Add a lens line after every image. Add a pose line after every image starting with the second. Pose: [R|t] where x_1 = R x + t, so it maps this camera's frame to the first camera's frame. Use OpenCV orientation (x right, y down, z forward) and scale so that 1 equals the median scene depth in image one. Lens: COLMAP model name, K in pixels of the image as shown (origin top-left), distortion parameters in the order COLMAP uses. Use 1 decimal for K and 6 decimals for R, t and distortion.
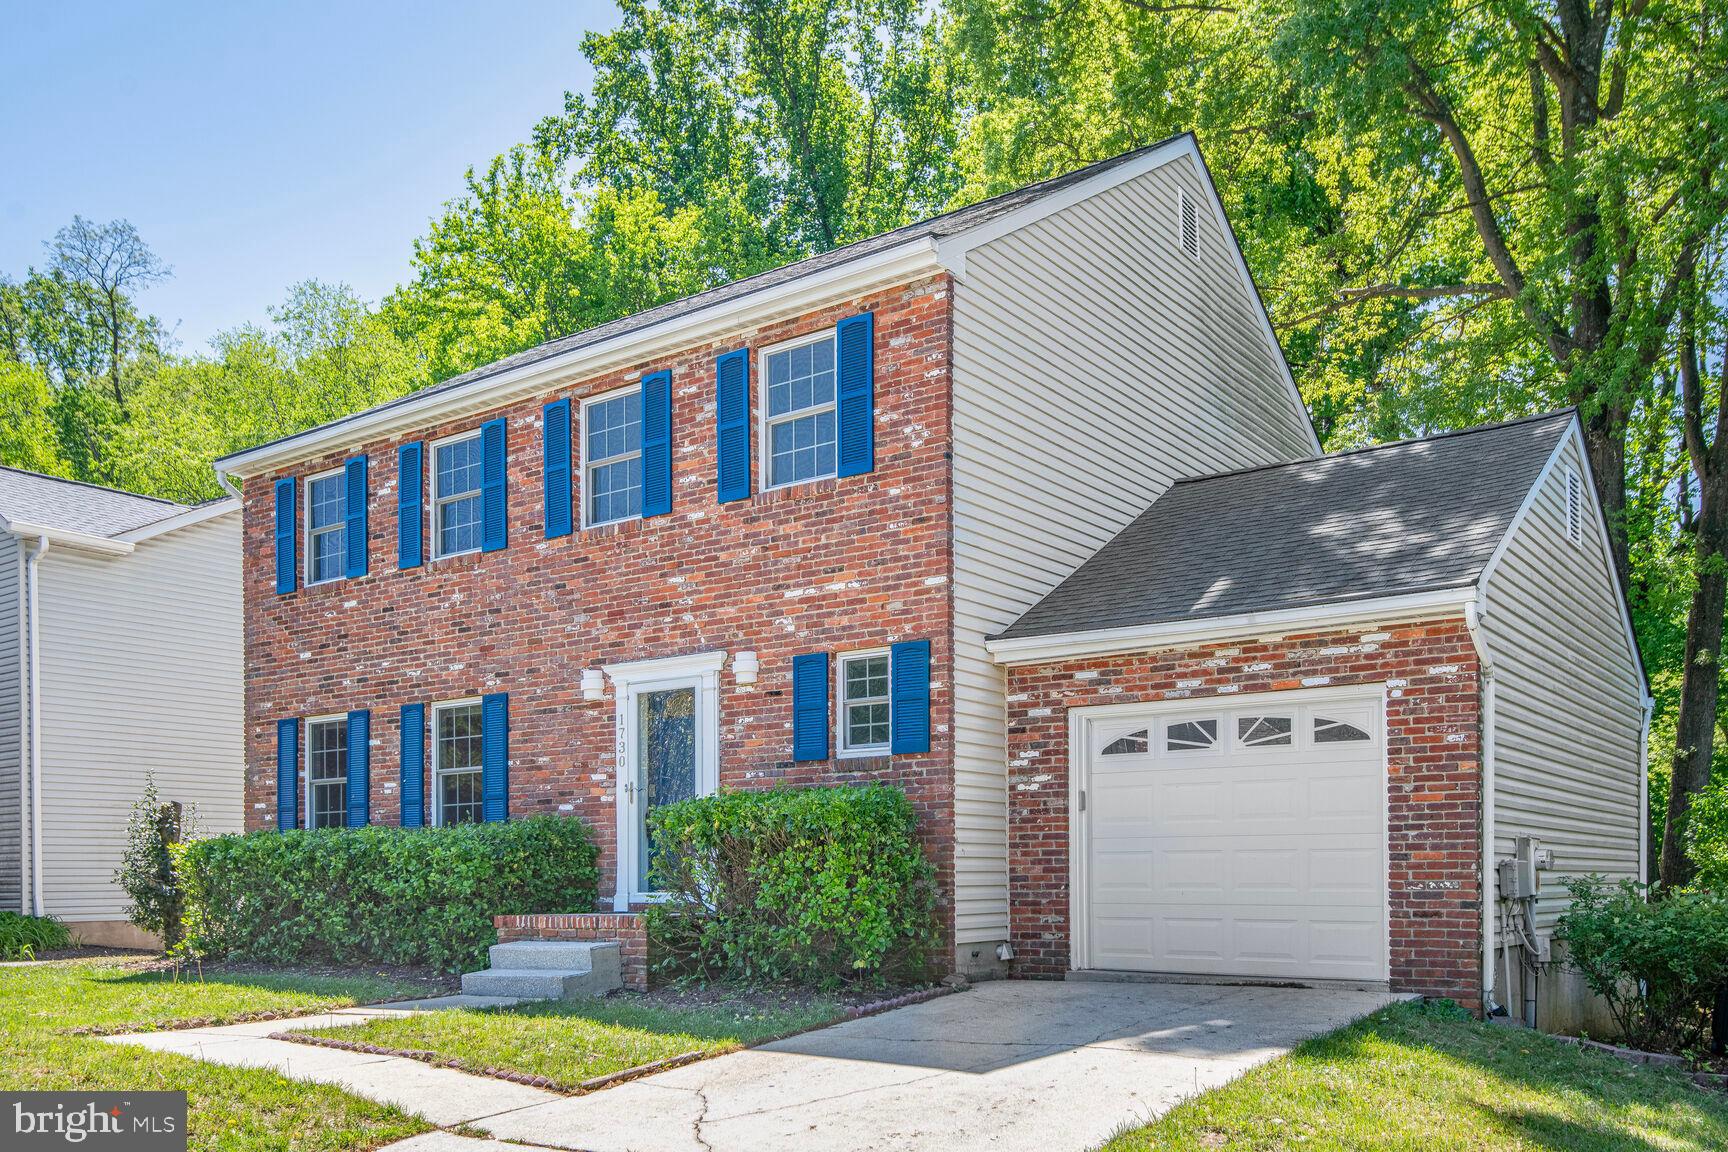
lens RADIAL K [[1441.6, 0, 864.0], [0, 1441.6, 576.0], [0, 0, 1]] dist [0.014978, 0.003583]
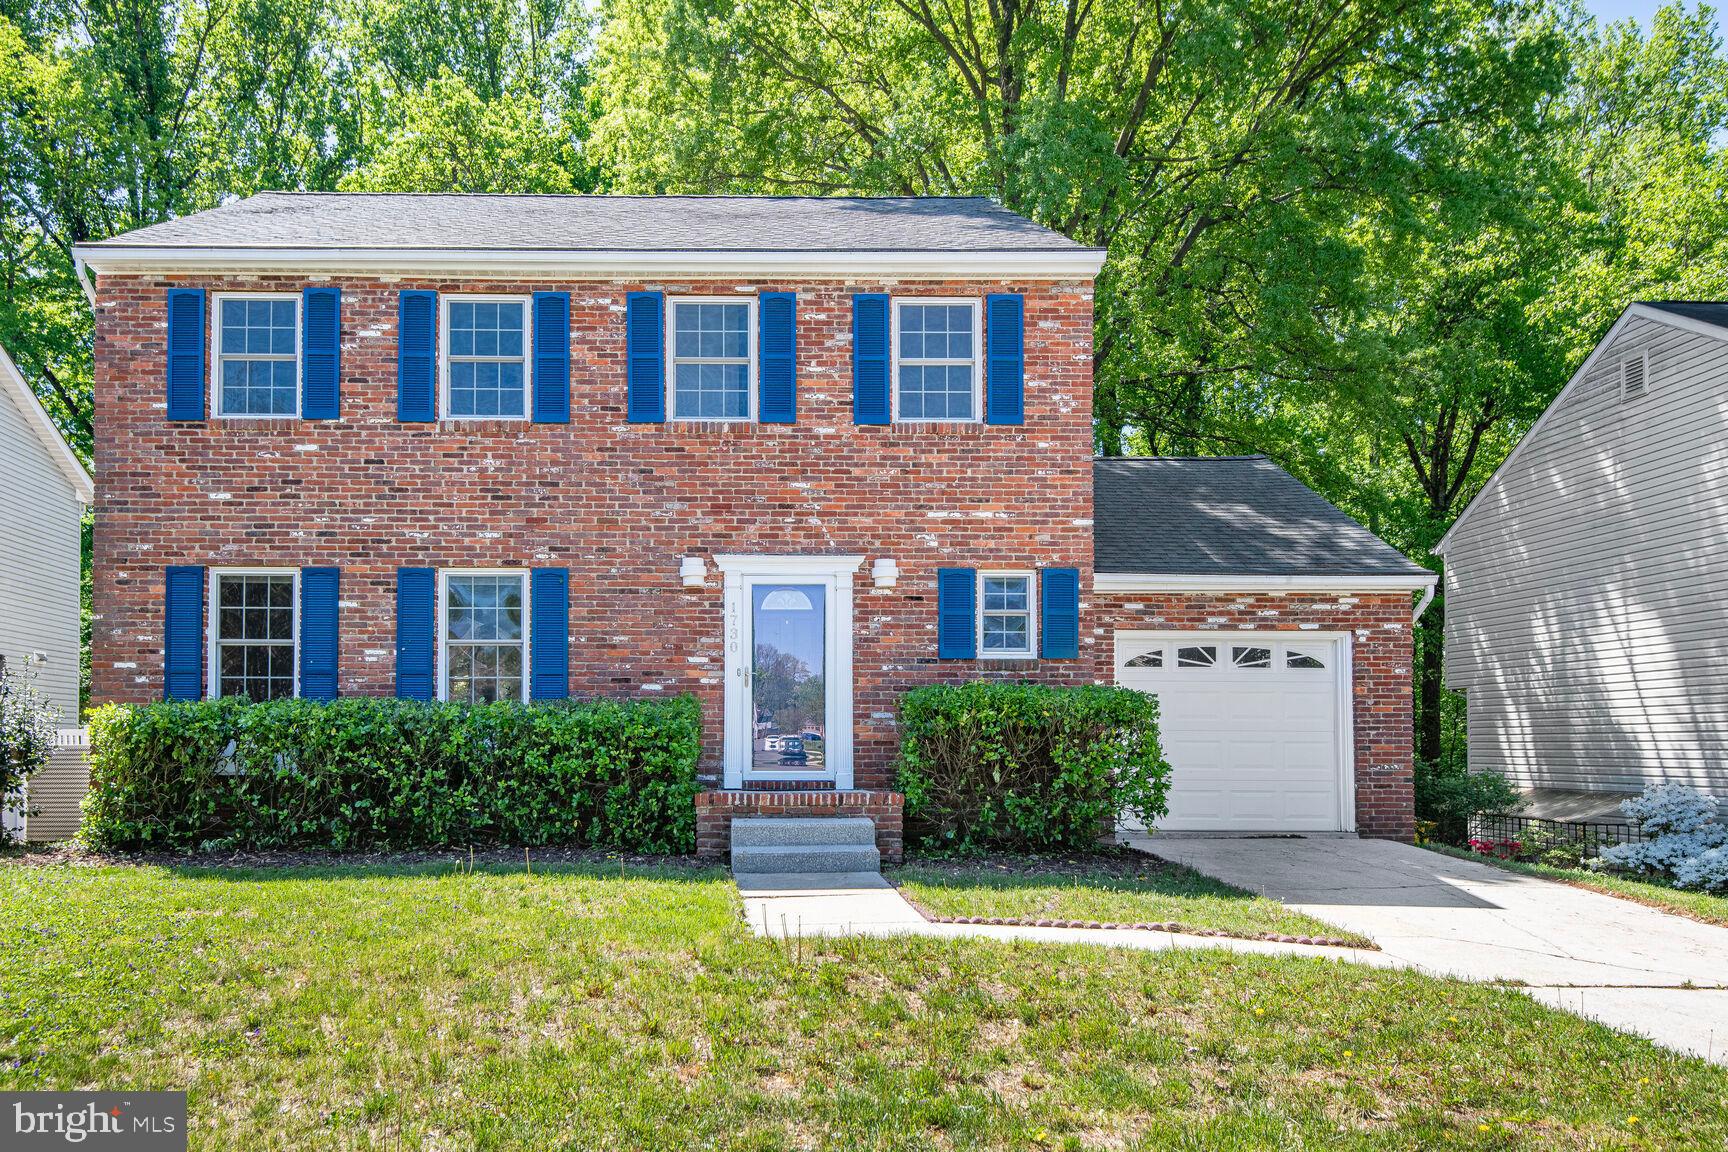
lens RADIAL K [[1157.9, 0, 858.7], [0, 1157.9, 495.8], [0, 0, 1]] dist [0.003681, 0.000904]
pose [[0.801763, 0.137288, 0.581660, -0.639833], [-0.131031, 0.989958, -0.053045, 0.054629], [-0.583102, -0.033686, 0.811700, 0.272961]]
